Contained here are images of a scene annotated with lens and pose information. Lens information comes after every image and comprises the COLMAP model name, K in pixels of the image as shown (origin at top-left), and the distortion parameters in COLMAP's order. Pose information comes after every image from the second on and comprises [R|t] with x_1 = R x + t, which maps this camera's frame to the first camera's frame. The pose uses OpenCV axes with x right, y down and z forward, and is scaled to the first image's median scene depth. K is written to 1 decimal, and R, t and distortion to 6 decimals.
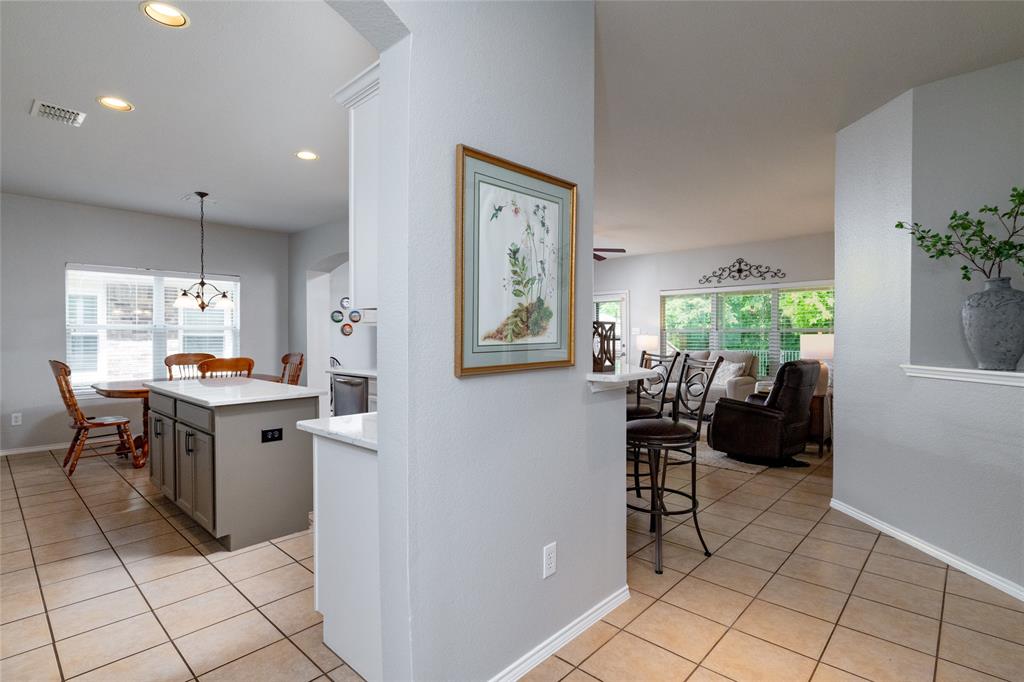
lens RADIAL K [[495.3, 0, 501.3], [0, 495.3, 340.0], [0, 0, 1]] dist [0.002707, -0.000817]
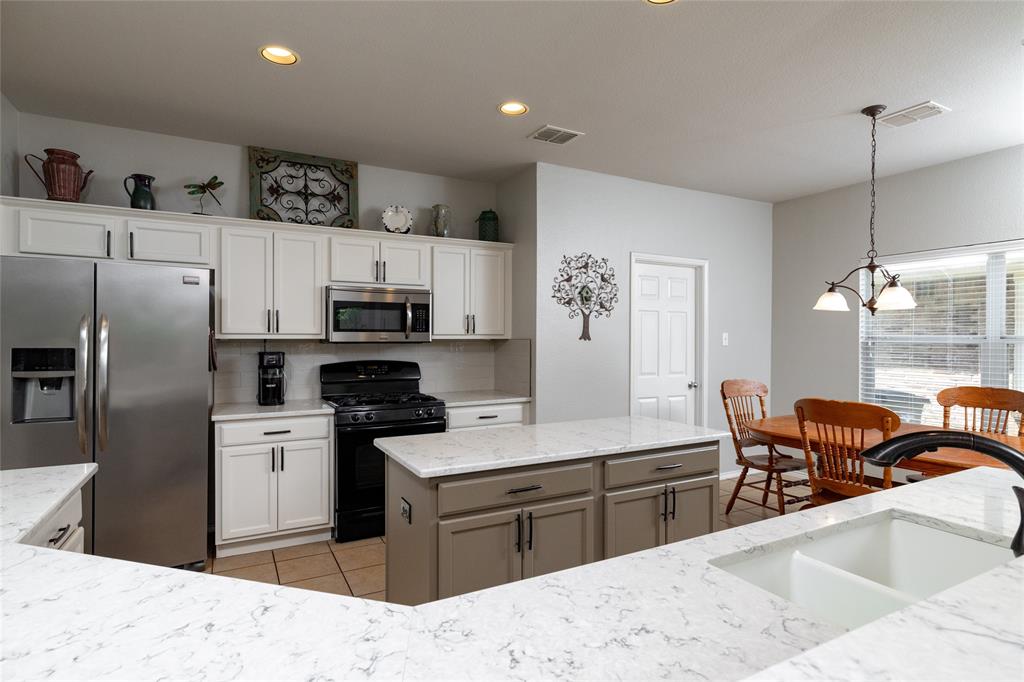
lens RADIAL K [[547.0, 0, 530.9], [0, 547.0, 342.3], [0, 0, 1]] dist [-0.000776, 0.000347]
pose [[-0.295411, 0.008317, -0.955334, 0.124265], [-0.011733, 0.999855, 0.012332, -0.030665], [0.955298, 0.014852, -0.295271, 0.843311]]
